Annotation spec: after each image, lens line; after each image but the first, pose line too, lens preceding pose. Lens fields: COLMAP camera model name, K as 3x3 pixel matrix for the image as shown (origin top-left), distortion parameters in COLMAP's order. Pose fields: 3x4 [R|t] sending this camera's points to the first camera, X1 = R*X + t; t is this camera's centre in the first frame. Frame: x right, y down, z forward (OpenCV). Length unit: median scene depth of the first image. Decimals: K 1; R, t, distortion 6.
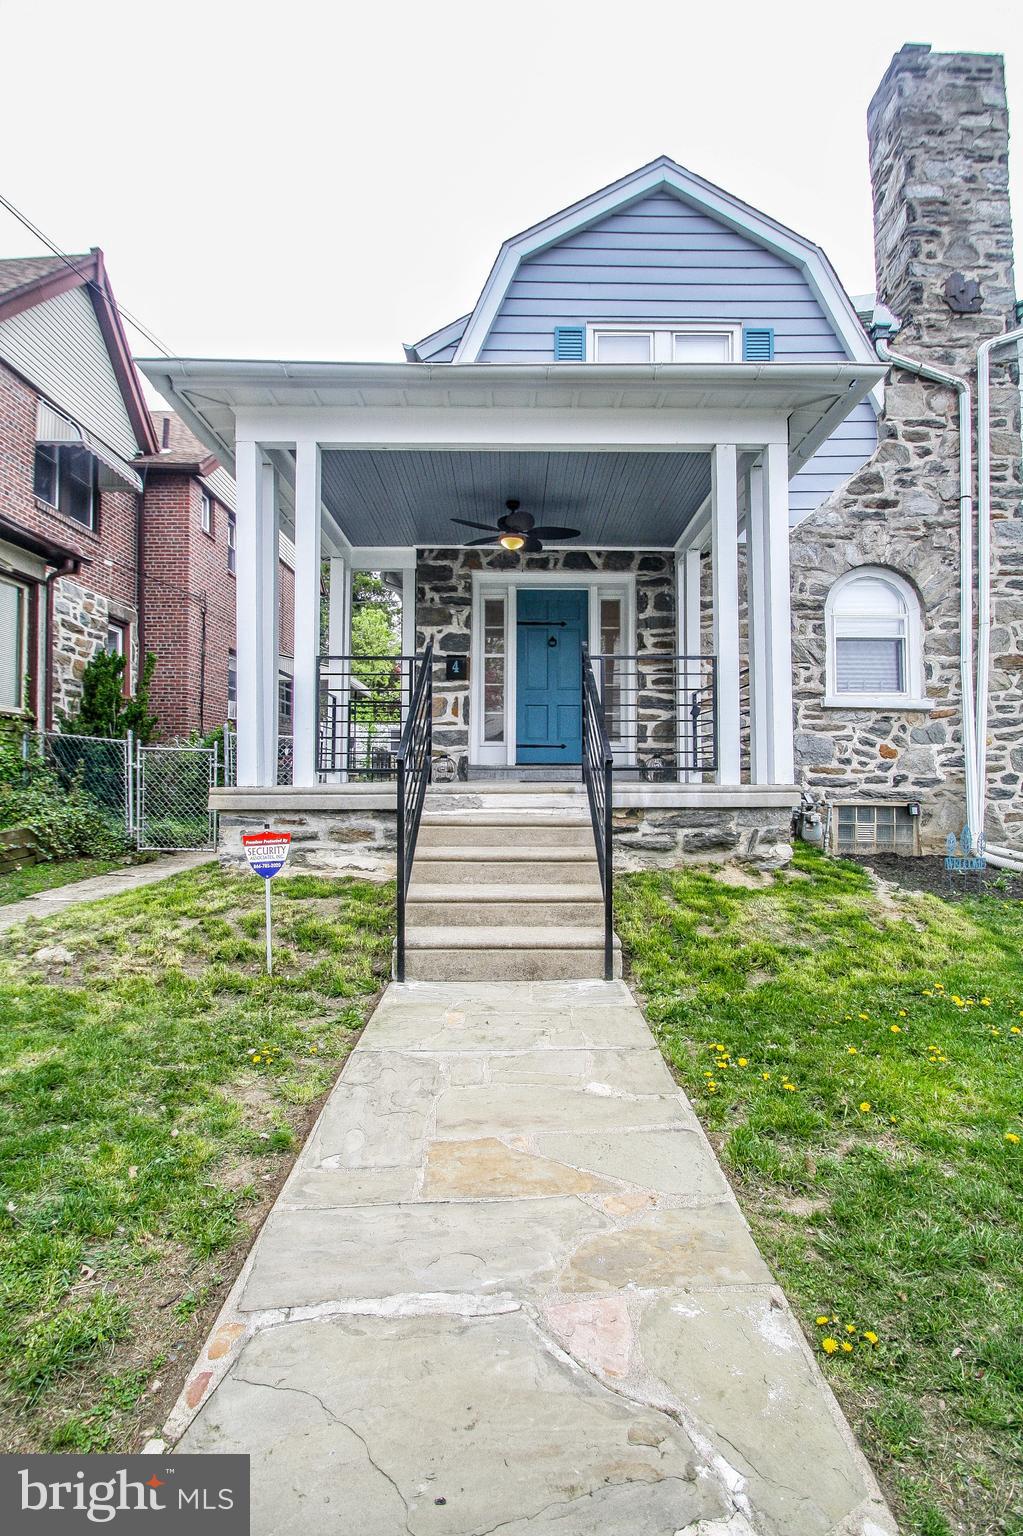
lens RADIAL K [[737.4, 0, 516.8], [0, 737.4, 787.7], [0, 0, 1]] dist [0.002297, -0.012458]
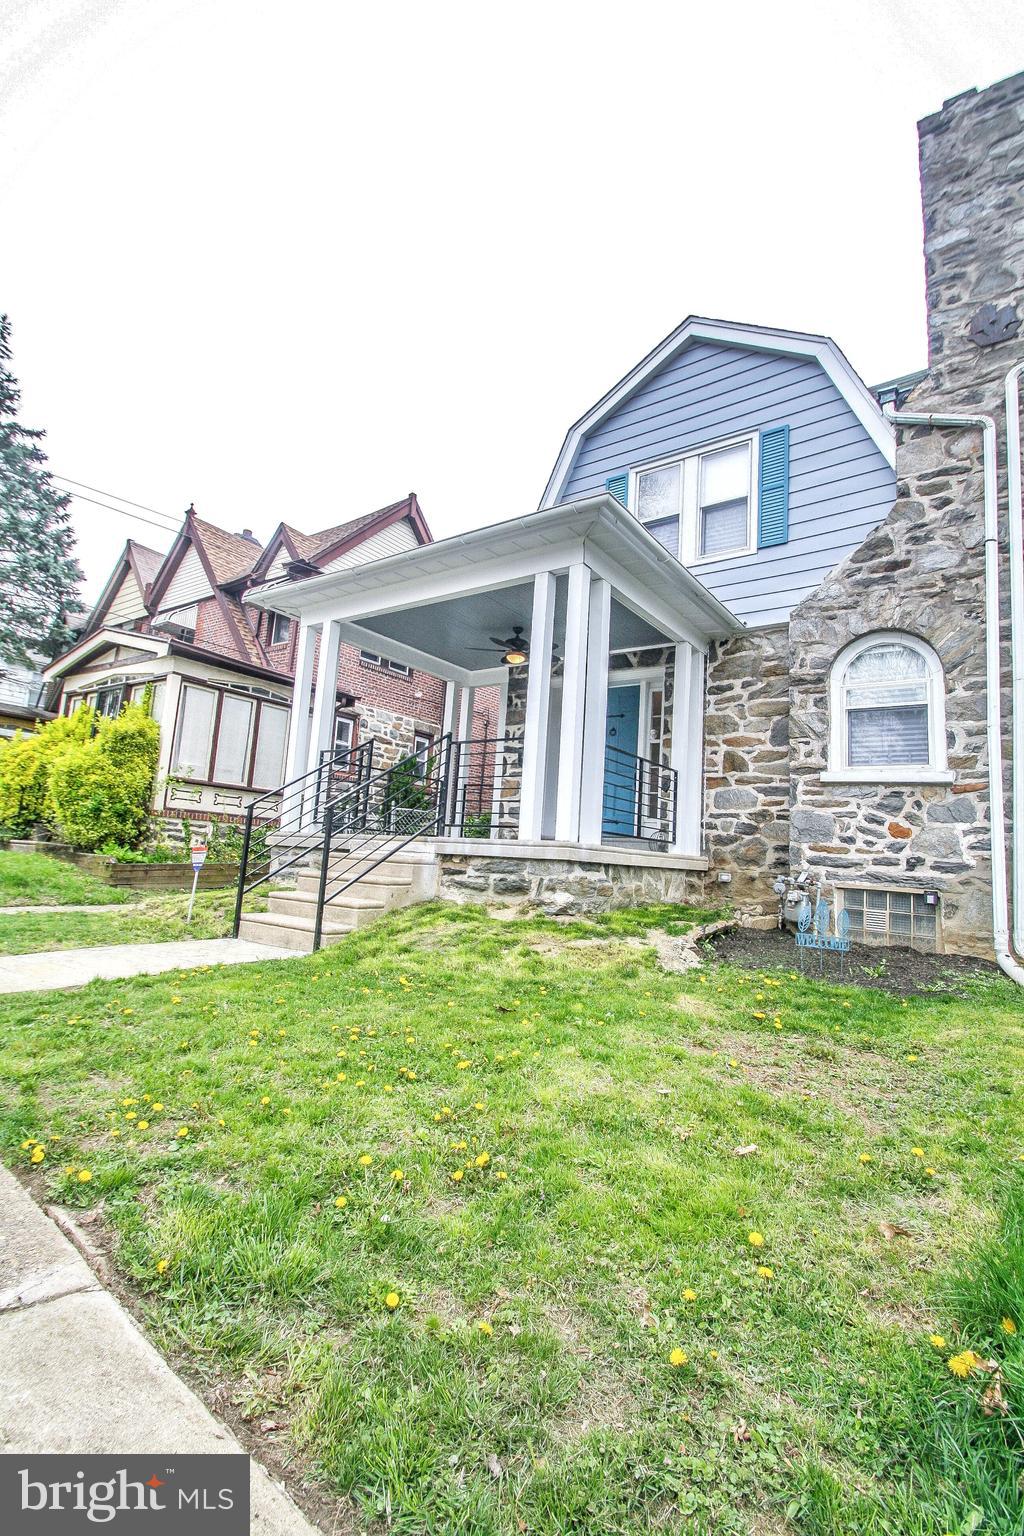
lens RADIAL K [[737.4, 0, 517.3], [0, 737.4, 787.7], [0, 0, 1]] dist [0.002297, -0.012458]
pose [[0.795077, -0.012849, -0.606372, 0.680632], [-0.070002, 0.991150, -0.112790, 0.032829], [0.602455, 0.132124, 0.787141, 0.012775]]
